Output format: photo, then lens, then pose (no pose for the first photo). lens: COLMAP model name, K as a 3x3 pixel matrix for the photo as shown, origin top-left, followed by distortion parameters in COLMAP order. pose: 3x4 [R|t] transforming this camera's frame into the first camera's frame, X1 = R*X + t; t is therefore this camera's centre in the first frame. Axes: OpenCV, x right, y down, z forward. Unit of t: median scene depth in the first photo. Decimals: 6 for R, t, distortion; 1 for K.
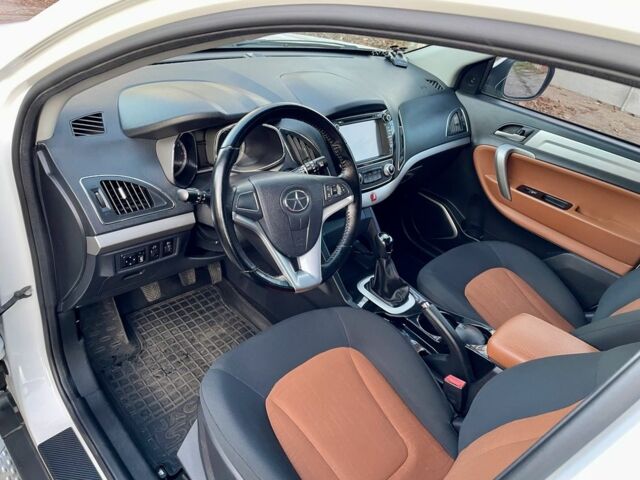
lens RADIAL K [[480.9, 0, 320.0], [0, 480.9, 240.0], [0, 0, 1]] dist [0.087037, -0.107953]
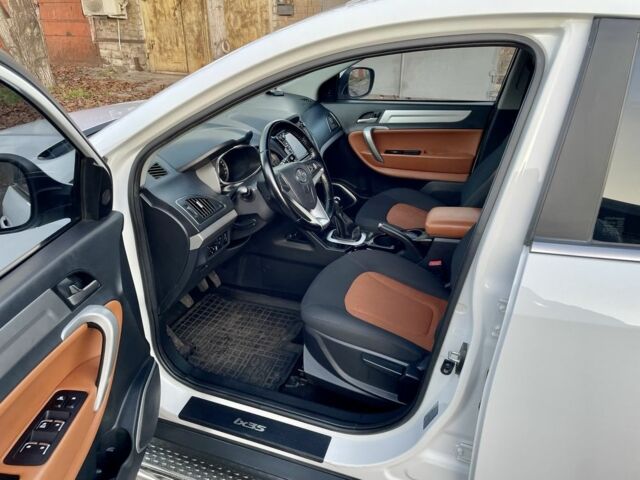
lens RADIAL K [[480.9, 0, 320.0], [0, 480.9, 240.0], [0, 0, 1]] dist [0.087037, -0.107953]
pose [[0.882383, -0.346807, 0.318002, -0.333824], [0.372775, 0.927644, -0.022693, 0.102429], [-0.287123, 0.138567, 0.947818, -0.296202]]
